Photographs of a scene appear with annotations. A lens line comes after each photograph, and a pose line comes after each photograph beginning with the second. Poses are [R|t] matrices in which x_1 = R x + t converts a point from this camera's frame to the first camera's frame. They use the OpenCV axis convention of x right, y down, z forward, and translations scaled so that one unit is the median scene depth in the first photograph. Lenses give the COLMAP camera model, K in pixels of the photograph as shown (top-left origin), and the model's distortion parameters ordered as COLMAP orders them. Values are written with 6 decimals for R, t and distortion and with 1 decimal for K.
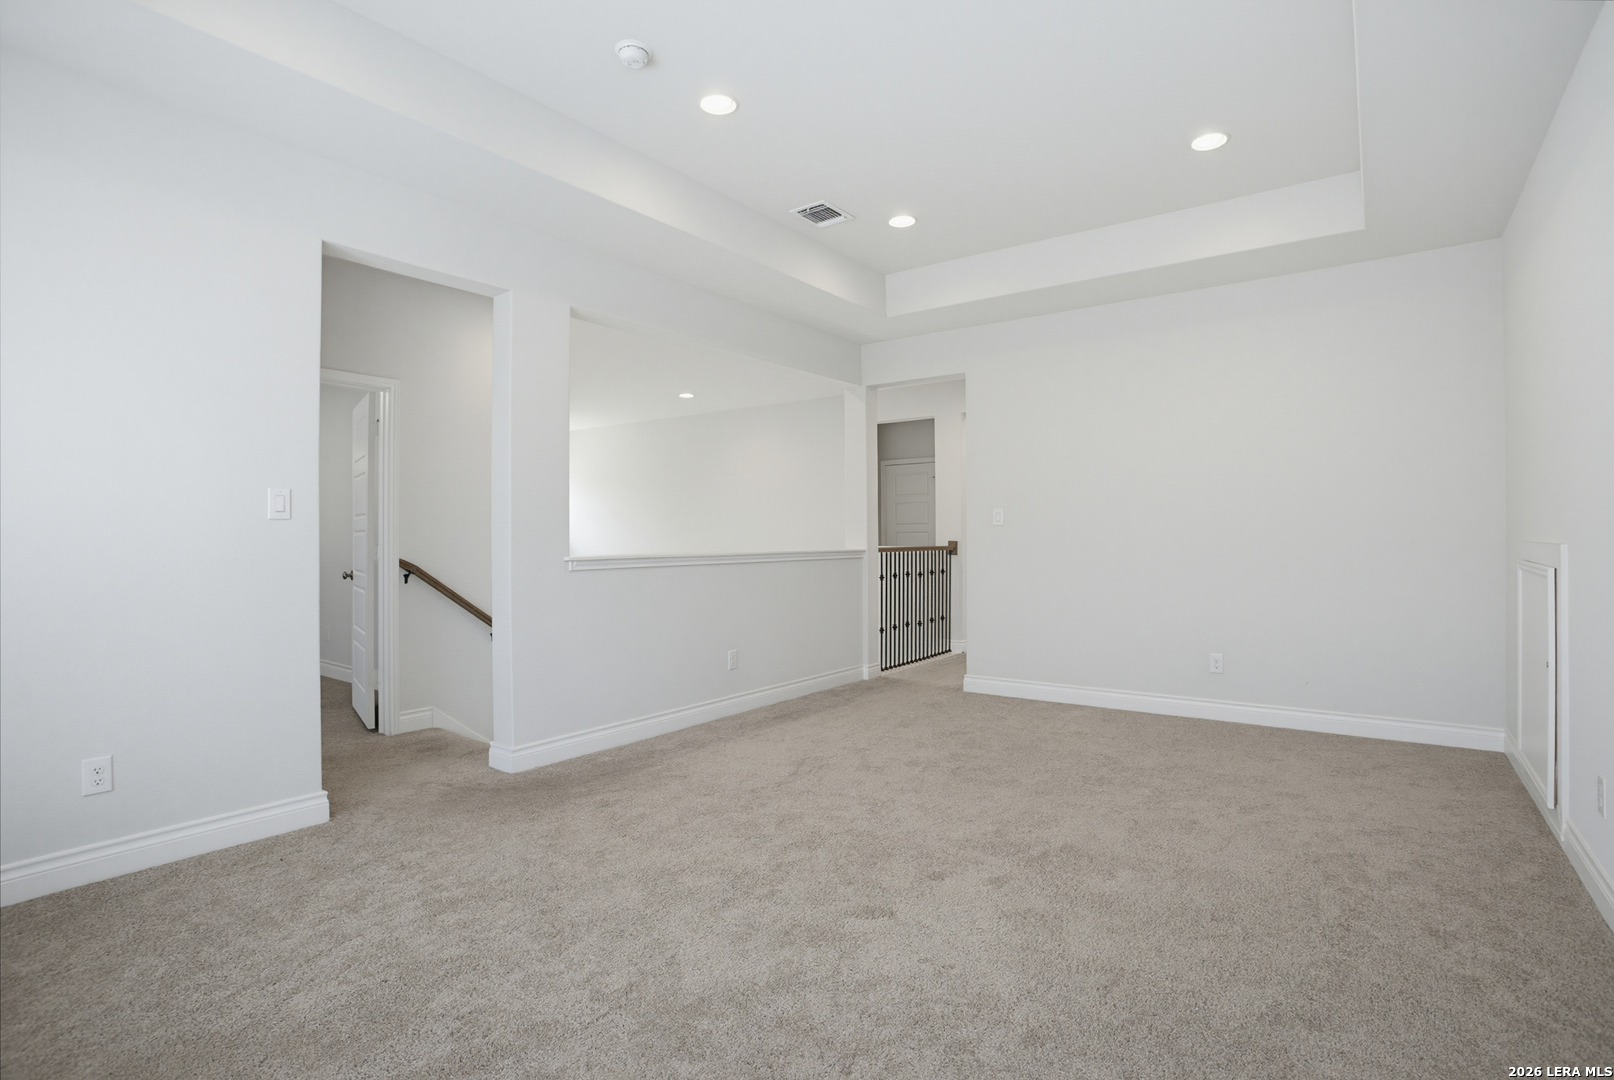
lens RADIAL K [[787.1, 0, 803.9], [0, 787.1, 533.3], [0, 0, 1]] dist [-0.026672, 0.002747]
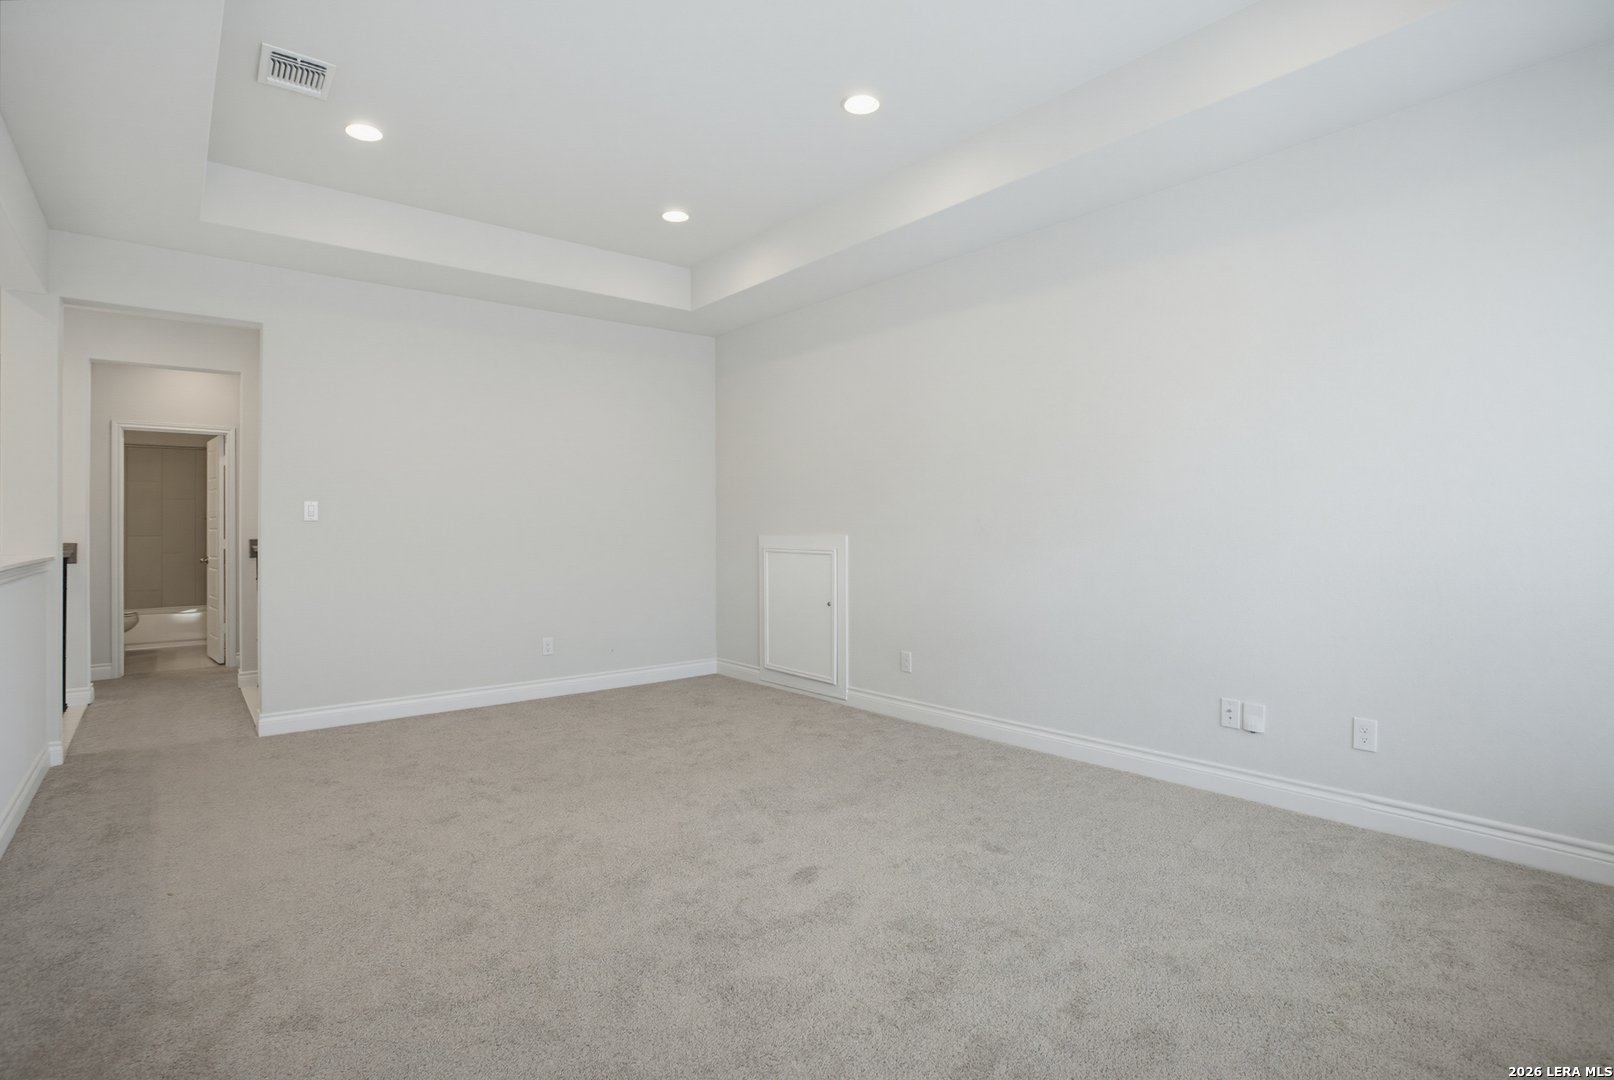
lens RADIAL K [[787.1, 0, 803.9], [0, 787.1, 534.2], [0, 0, 1]] dist [-0.026672, 0.002747]
pose [[0.250933, -0.003638, 0.967998, -0.475434], [0.002036, 0.999993, 0.003231, 0.001703], [-0.968002, 0.001161, 0.250938, 0.357593]]
